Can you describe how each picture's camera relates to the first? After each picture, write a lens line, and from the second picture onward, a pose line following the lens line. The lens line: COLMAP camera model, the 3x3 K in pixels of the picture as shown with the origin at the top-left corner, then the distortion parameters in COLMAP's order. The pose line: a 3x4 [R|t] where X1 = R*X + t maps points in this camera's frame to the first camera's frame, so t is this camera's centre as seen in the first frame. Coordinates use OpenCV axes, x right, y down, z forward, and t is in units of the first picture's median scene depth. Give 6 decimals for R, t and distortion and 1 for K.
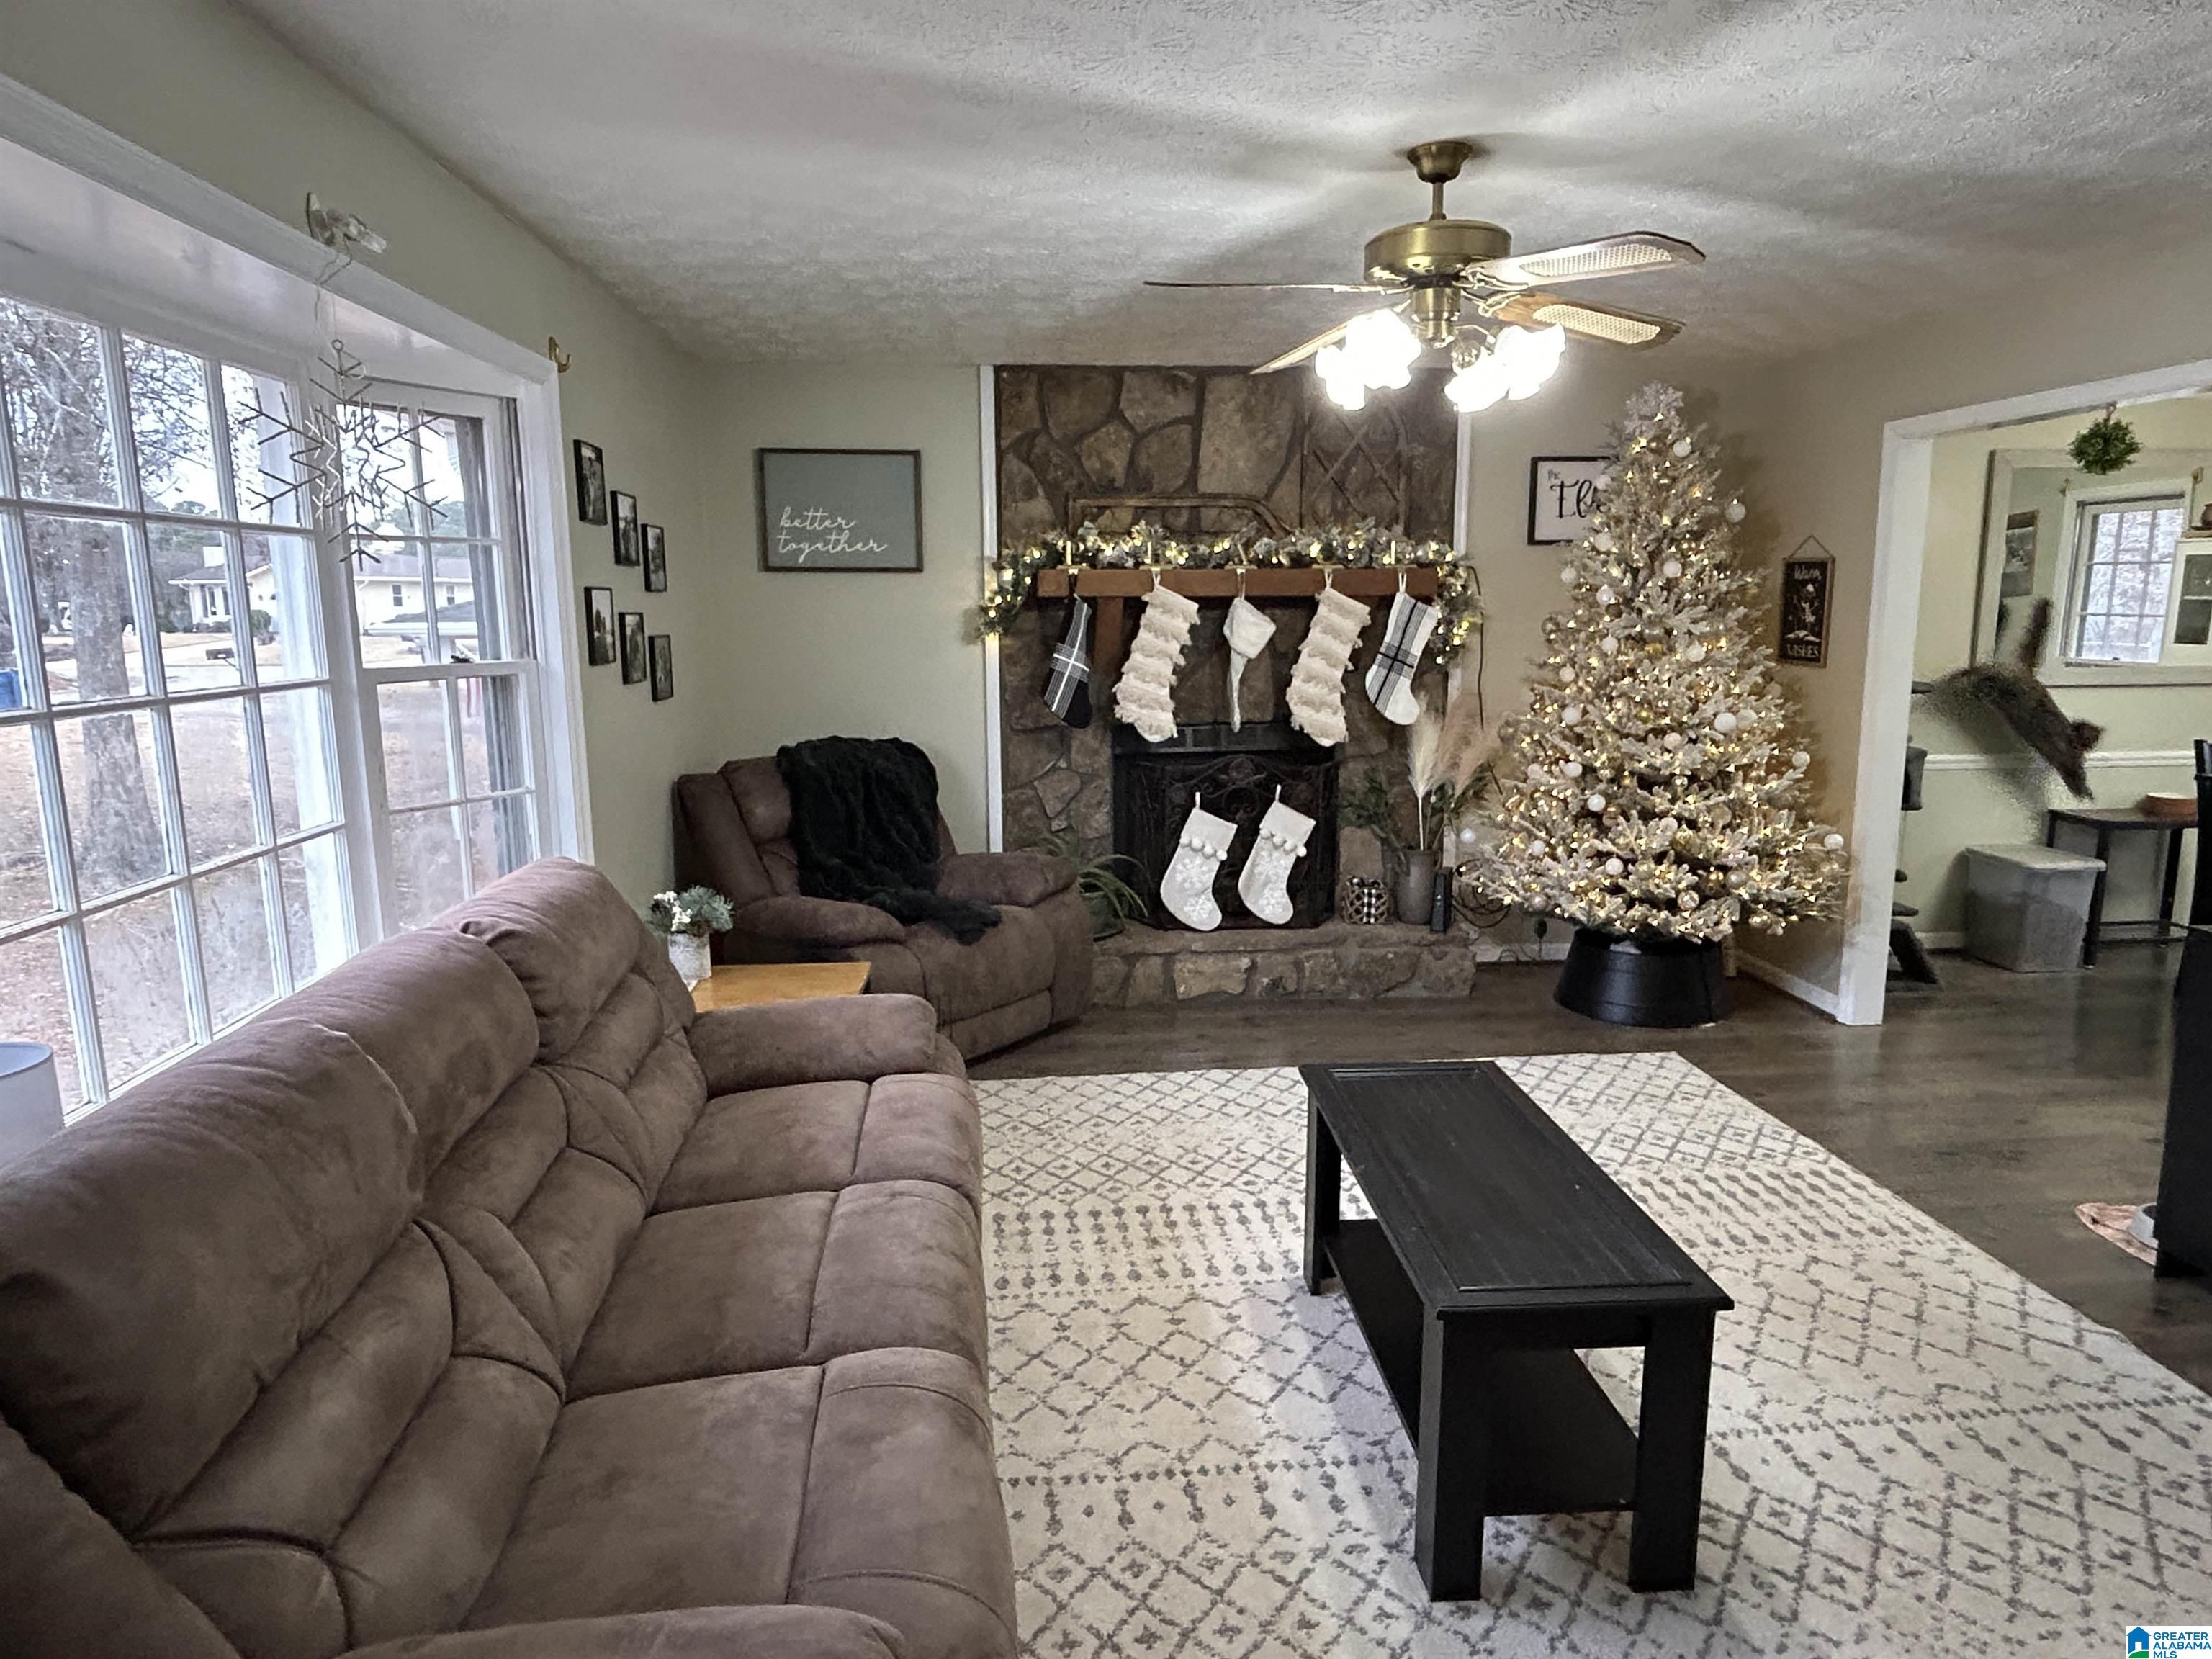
lens RADIAL K [[1310.2, 0, 1098.7], [0, 1310.2, 822.4], [0, 0, 1]] dist [0.005165, 0.002895]
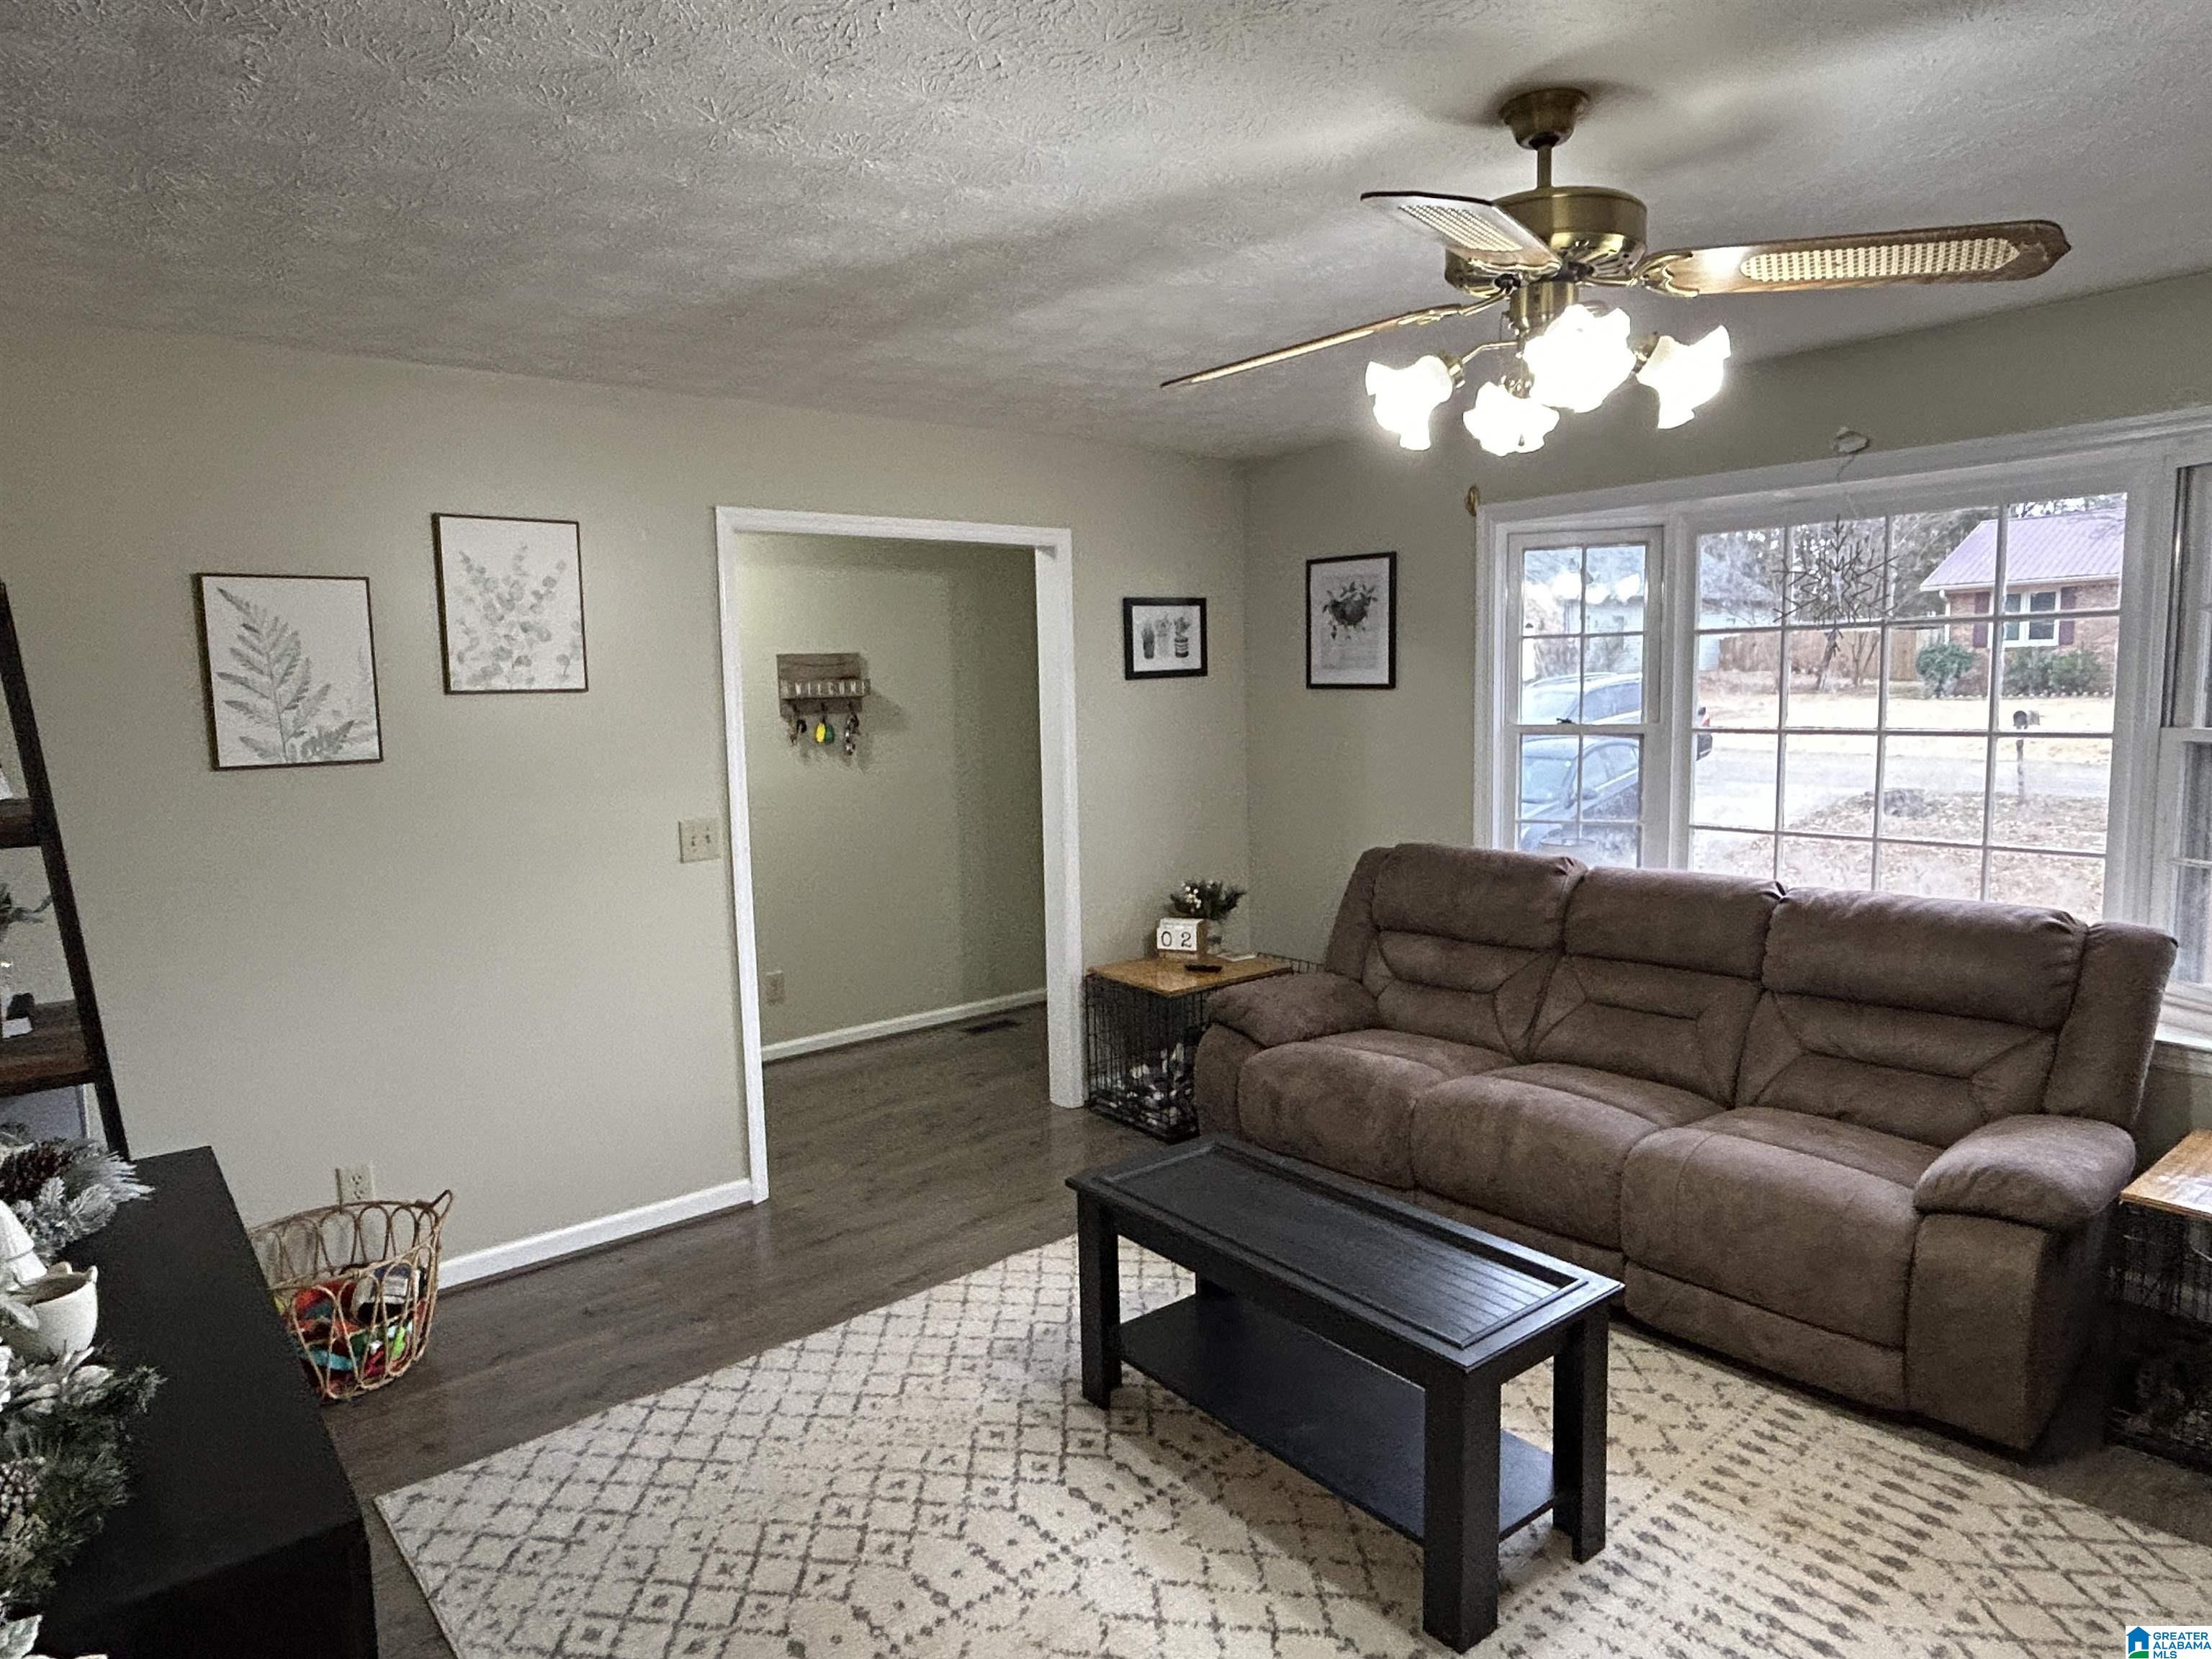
lens RADIAL K [[1310.2, 0, 1104.9], [0, 1310.2, 832.1], [0, 0, 1]] dist [0.005165, 0.002895]
pose [[-0.810234, 0.090162, -0.579130, 1.009085], [-0.071436, 0.965539, 0.250264, -0.297256], [0.581737, 0.244143, -0.775871, 1.656227]]
